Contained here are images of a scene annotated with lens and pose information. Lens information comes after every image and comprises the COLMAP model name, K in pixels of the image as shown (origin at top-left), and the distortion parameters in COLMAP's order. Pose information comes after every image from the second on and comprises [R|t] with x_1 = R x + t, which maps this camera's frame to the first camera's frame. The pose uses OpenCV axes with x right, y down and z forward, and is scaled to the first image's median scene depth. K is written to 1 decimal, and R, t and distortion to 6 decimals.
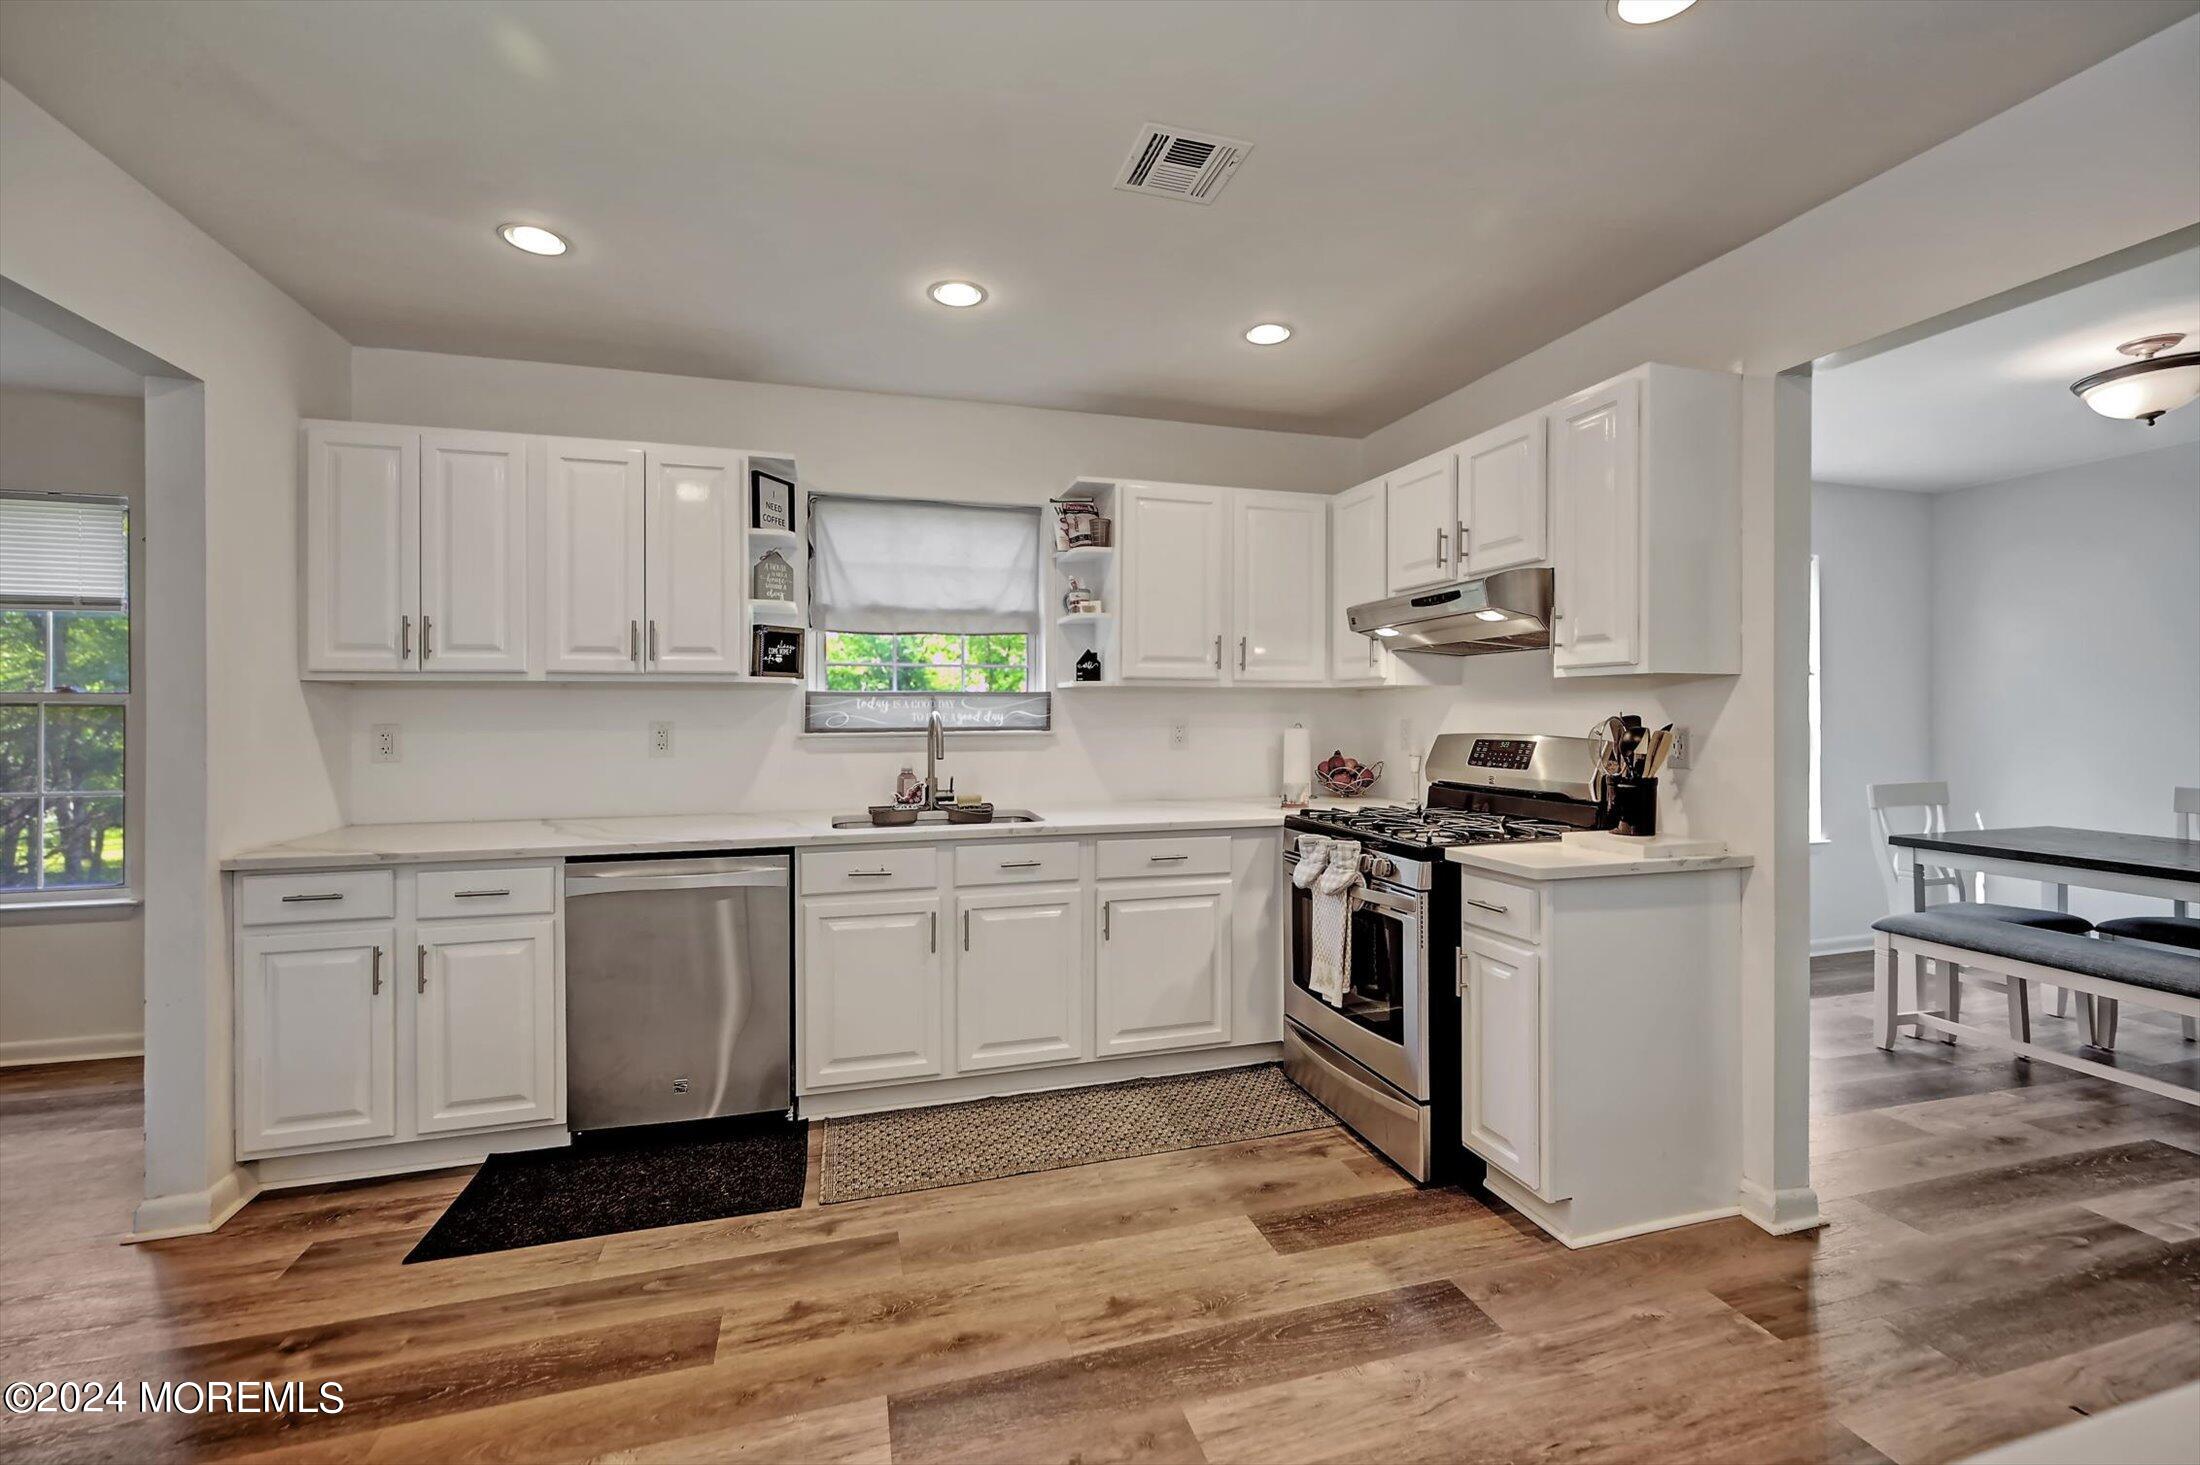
lens RADIAL K [[906.7, 0, 1099.3], [0, 906.7, 710.6], [0, 0, 1]] dist [0.003065, 0.000320]
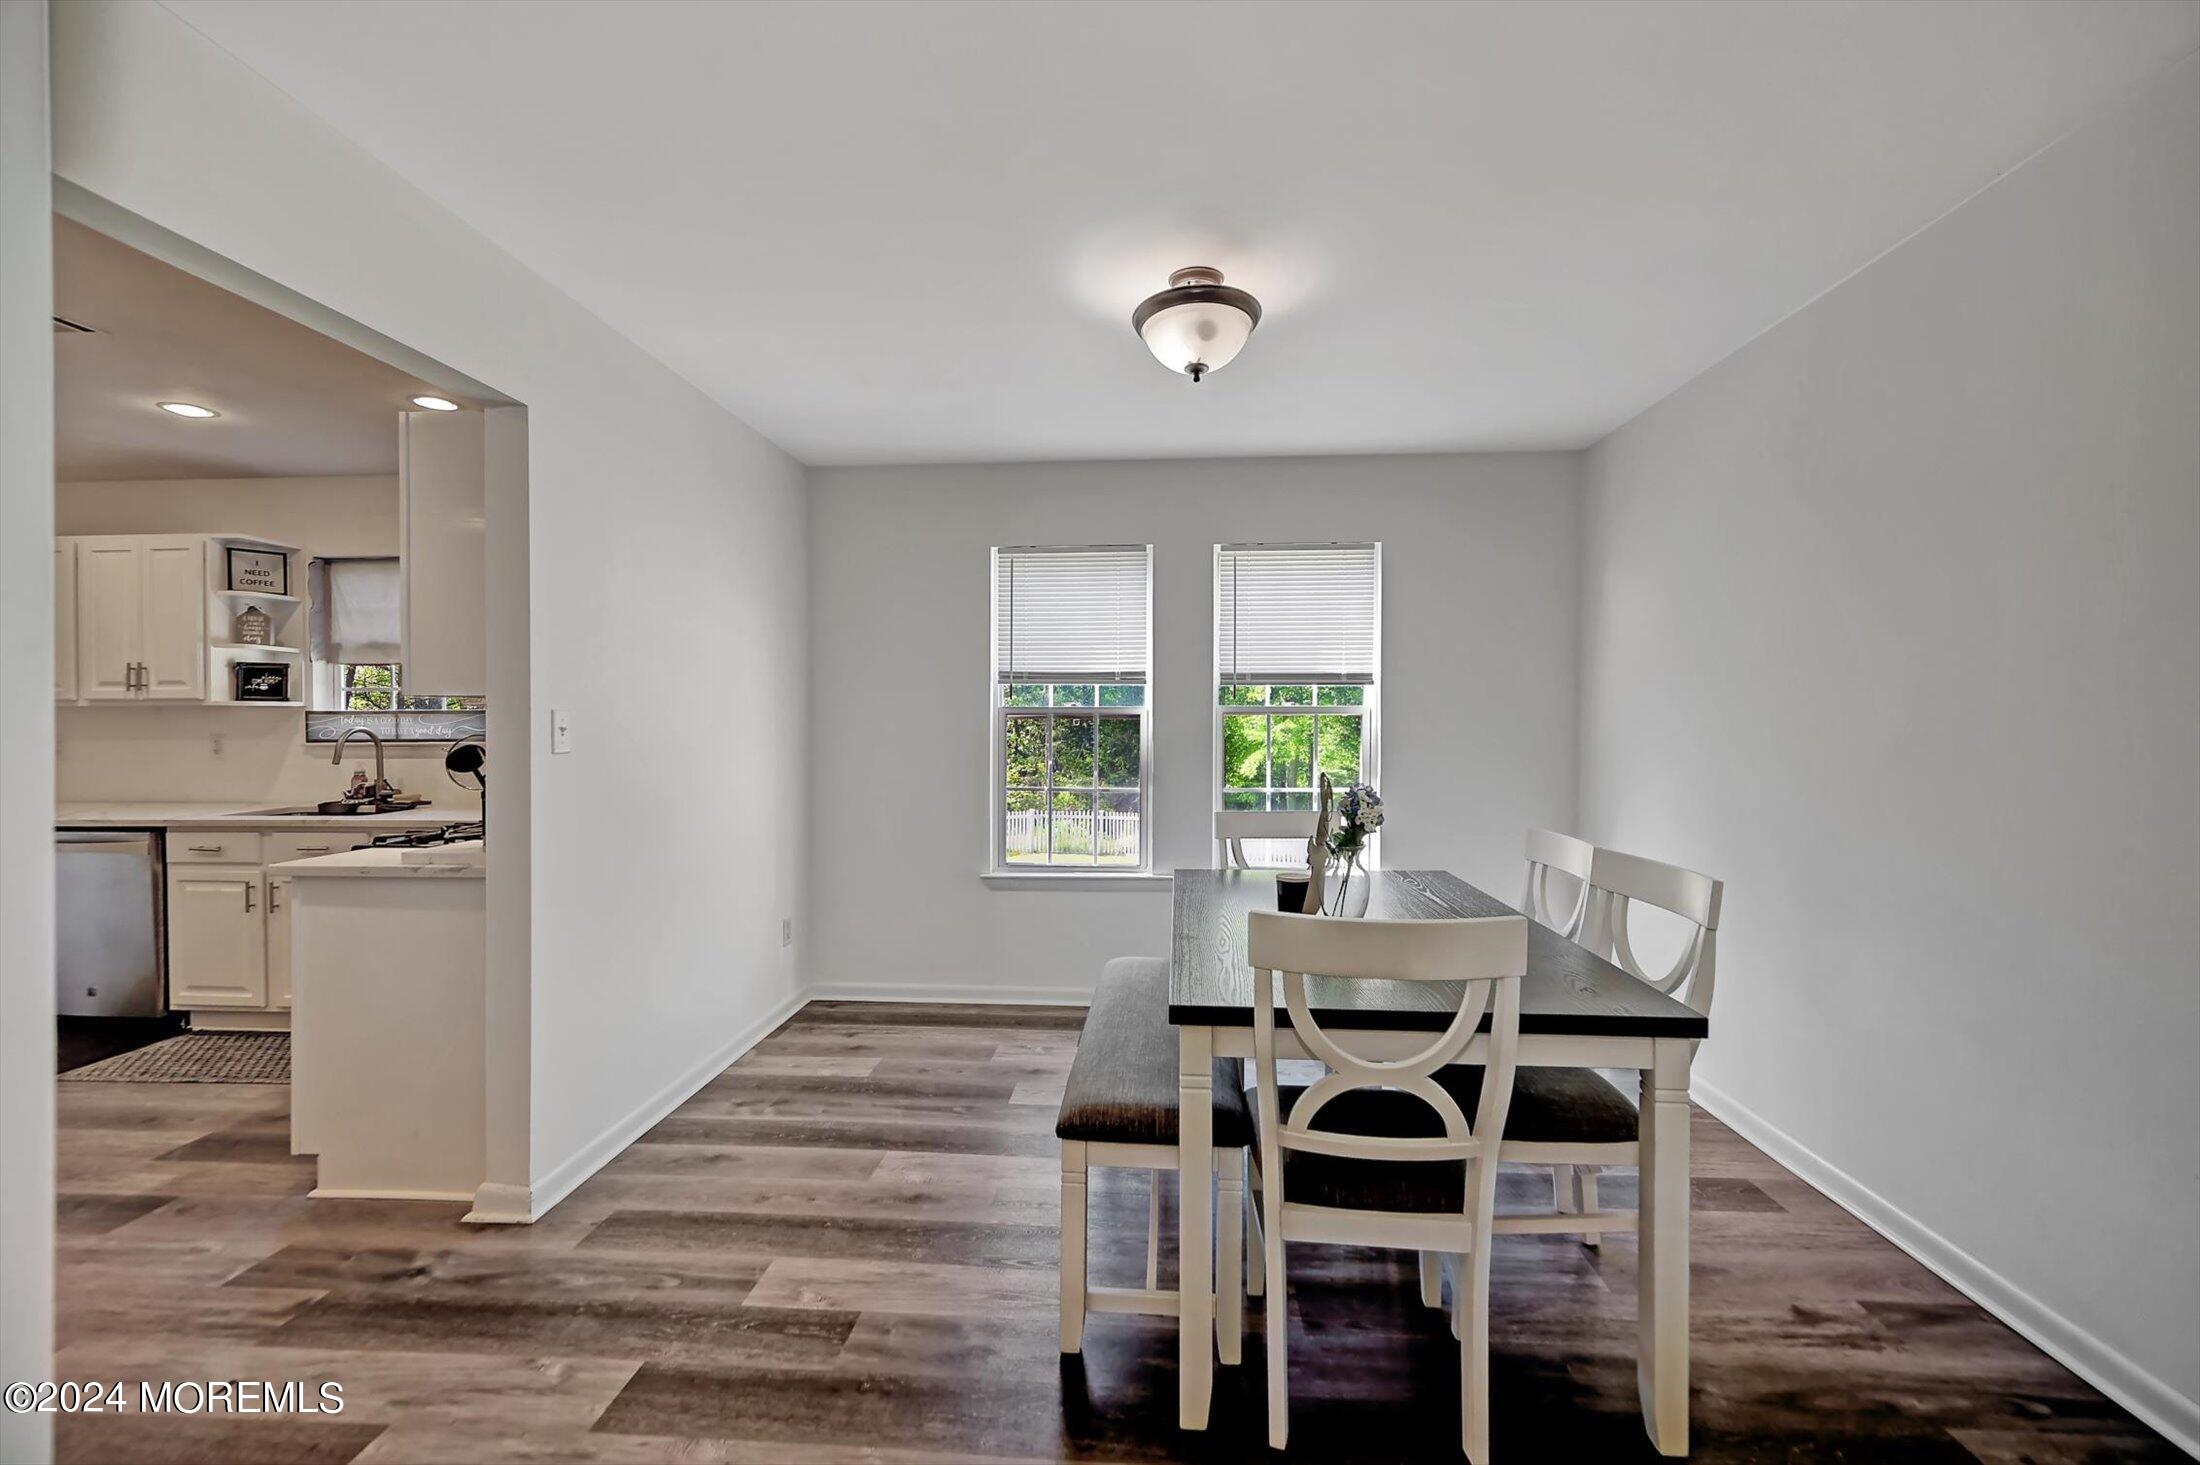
lens RADIAL K [[888.7, 0, 1104.1], [0, 888.7, 722.7], [0, 0, 1]] dist [-0.001557, -0.000279]
pose [[0.941543, -0.002650, -0.336883, 1.338683], [0.003479, 0.999992, 0.001856, -0.003558], [0.336875, -0.002920, 0.941545, 0.207271]]
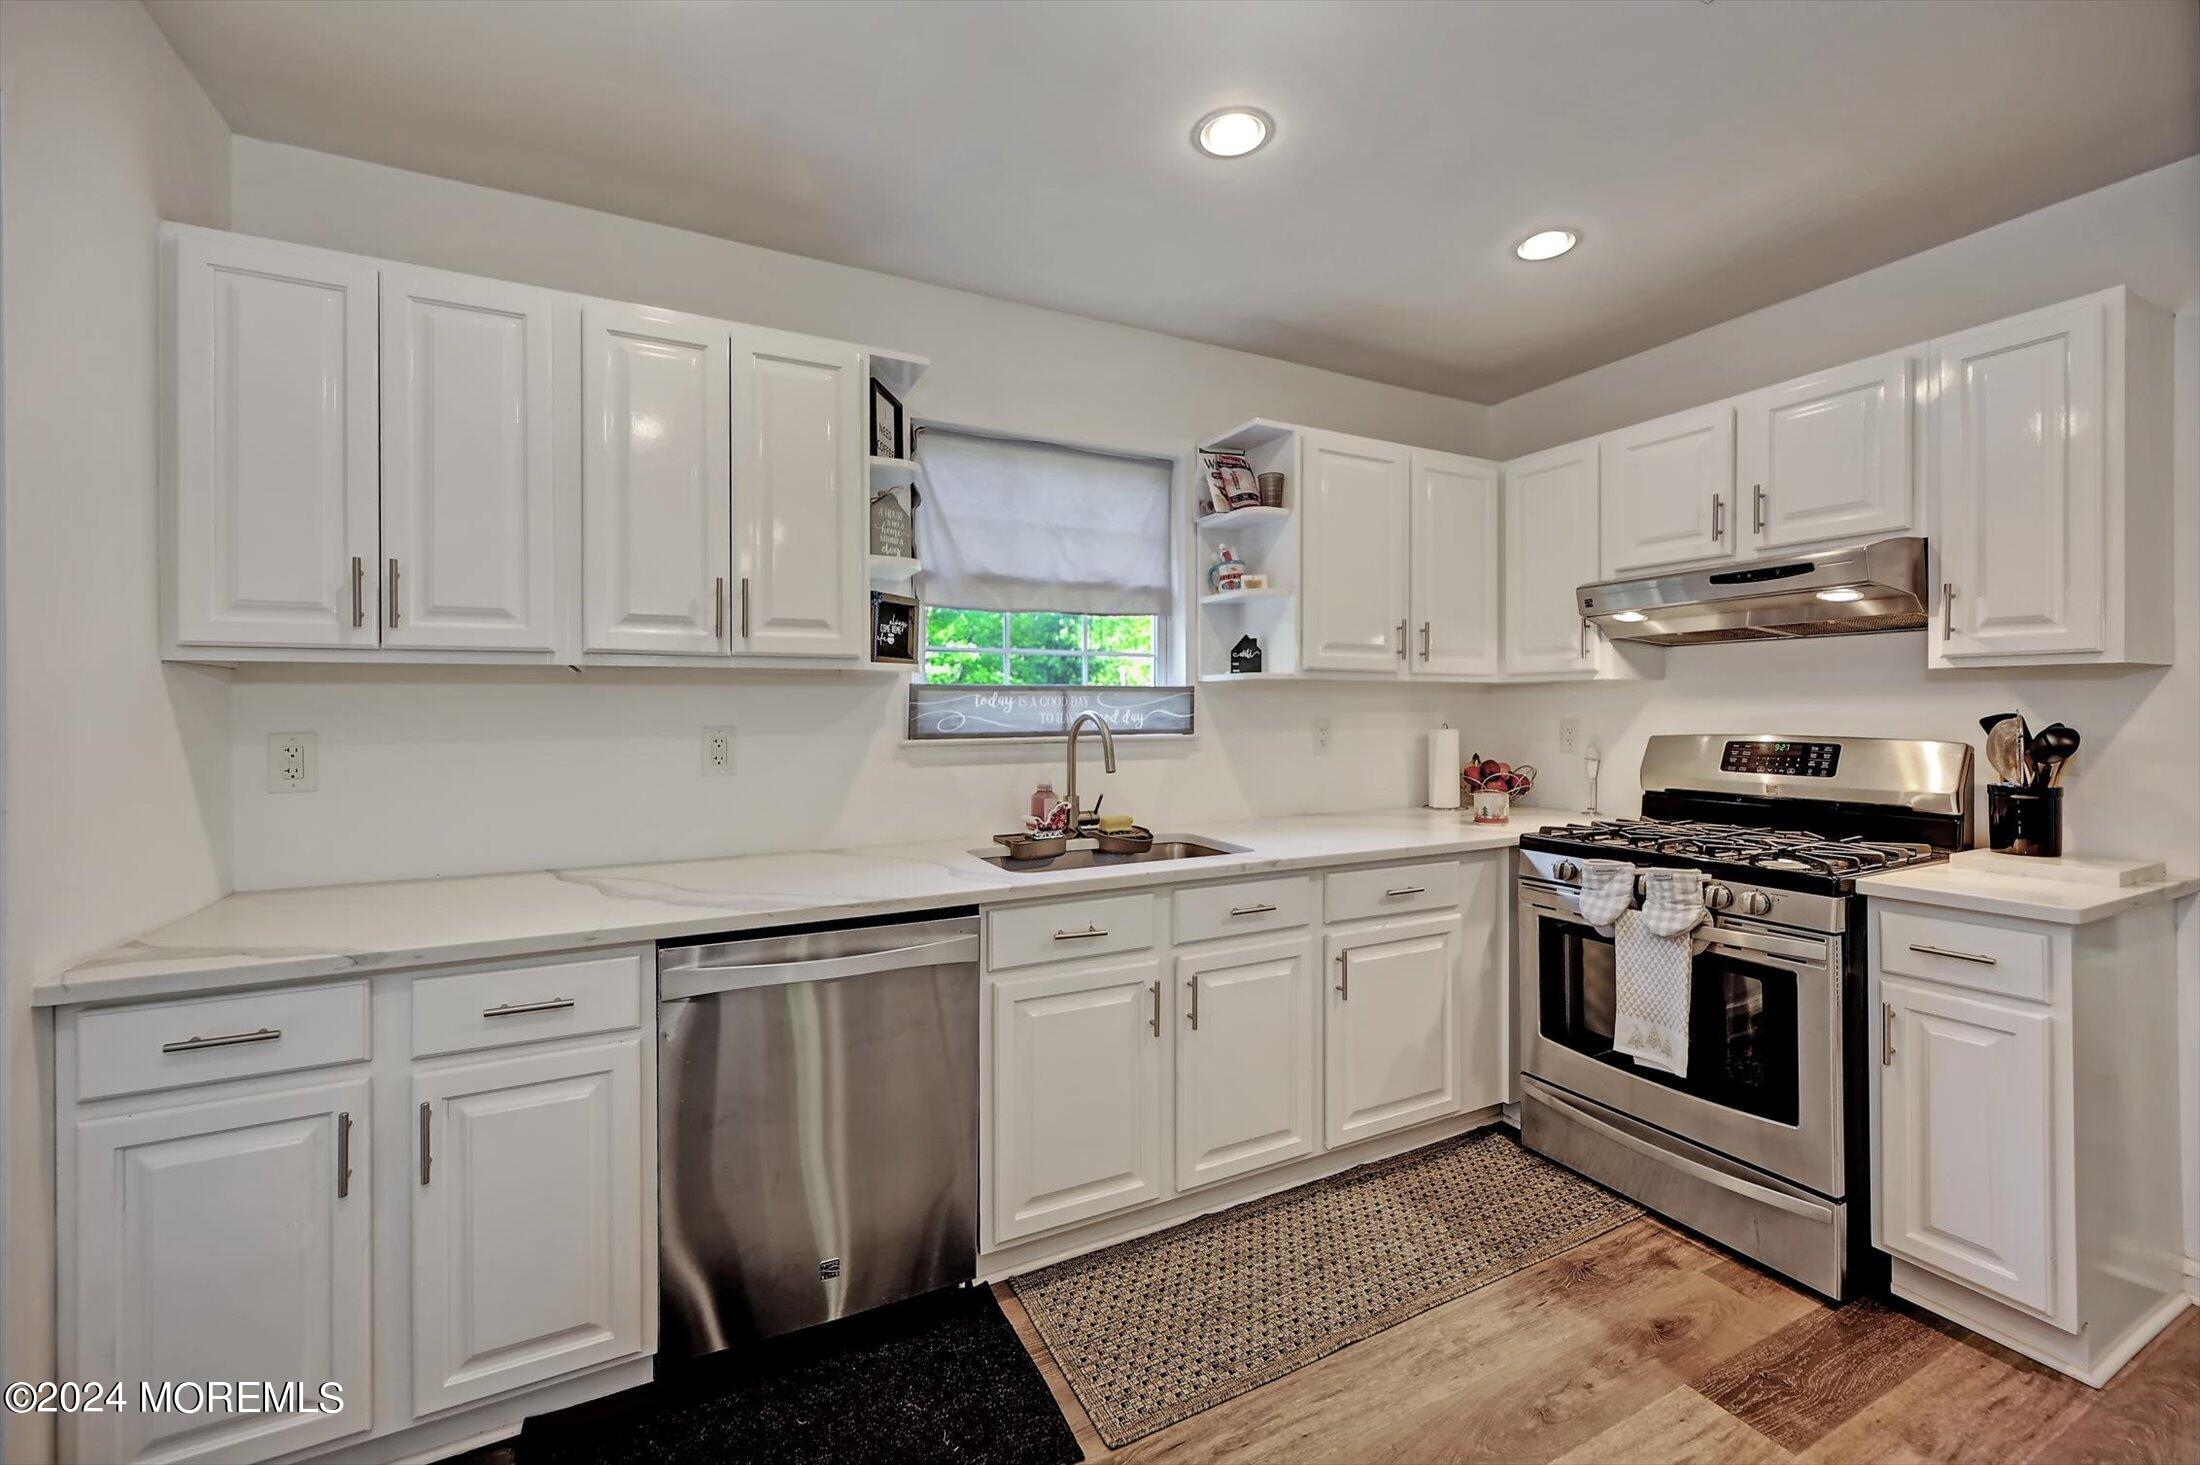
lens RADIAL K [[878.8, 0, 1096.8], [0, 878.8, 711.3], [0, 0, 1]] dist [0.001600, 0.000391]
pose [[0.983653, -0.002182, 0.180059, -0.342727], [0.001954, 0.999997, 0.001442, 0.000597], [-0.180062, -0.001066, 0.983655, 0.290603]]
